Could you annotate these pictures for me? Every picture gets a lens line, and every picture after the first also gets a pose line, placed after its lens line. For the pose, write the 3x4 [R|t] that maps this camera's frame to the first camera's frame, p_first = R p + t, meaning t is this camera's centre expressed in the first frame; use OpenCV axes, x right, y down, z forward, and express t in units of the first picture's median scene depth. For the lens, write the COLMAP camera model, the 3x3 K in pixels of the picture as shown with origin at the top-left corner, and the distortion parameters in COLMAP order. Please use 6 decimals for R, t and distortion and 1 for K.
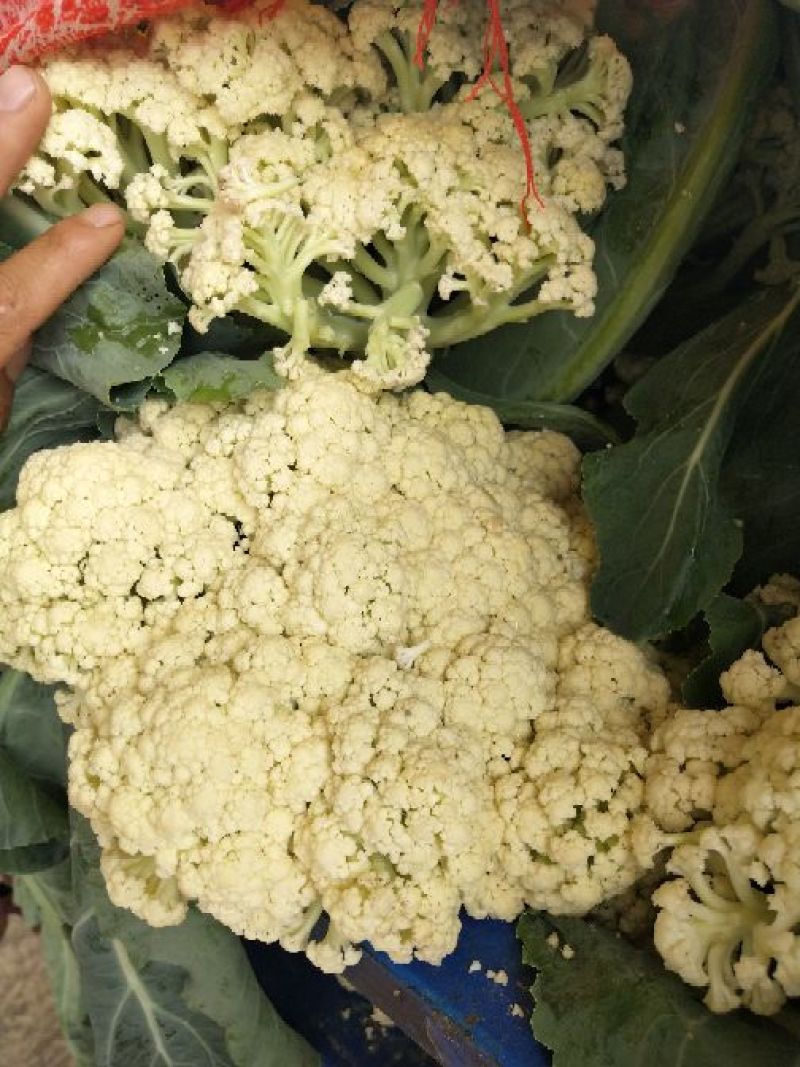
lens RADIAL K [[808.5, 0, 400.0], [0, 808.5, 535.2], [0, 0, 1]] dist [-0.025756, 0.001568]
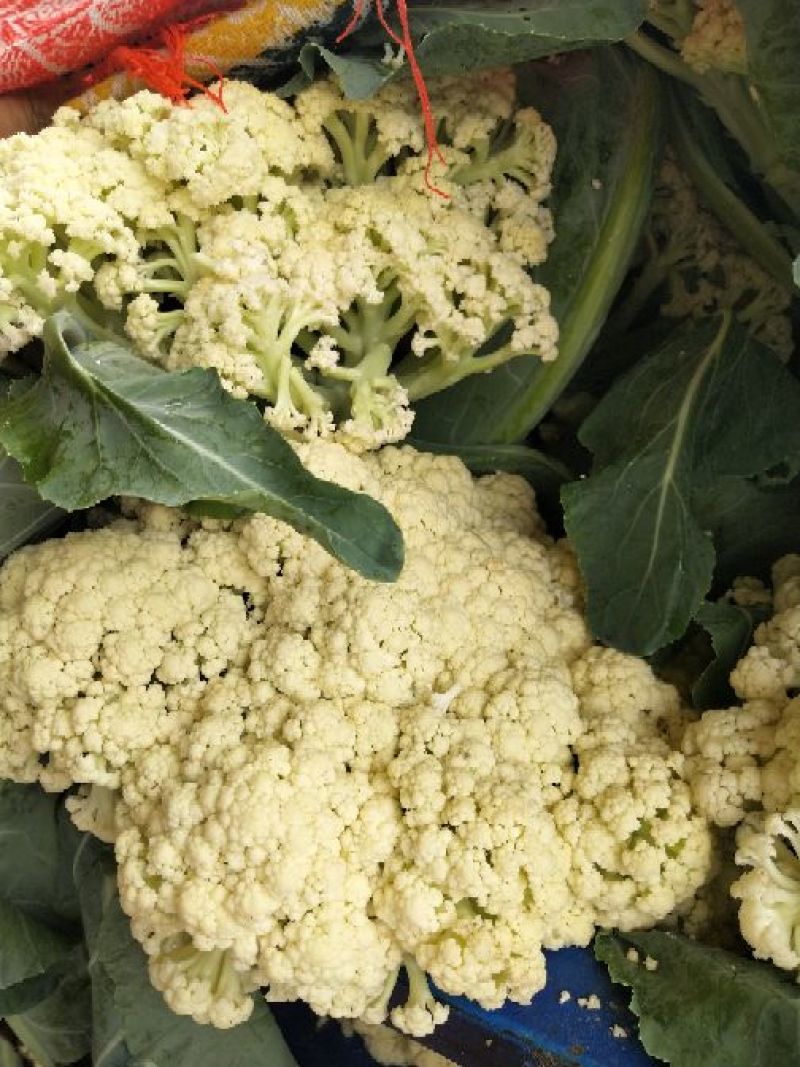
lens RADIAL K [[812.8, 0, 401.2], [0, 812.8, 531.9], [0, 0, 1]] dist [-0.031375, 0.013993]
pose [[0.981360, -0.121277, 0.149077, -0.165794], [0.132523, 0.988848, -0.067943, 0.001481], [-0.139174, 0.086433, 0.986489, -0.015136]]
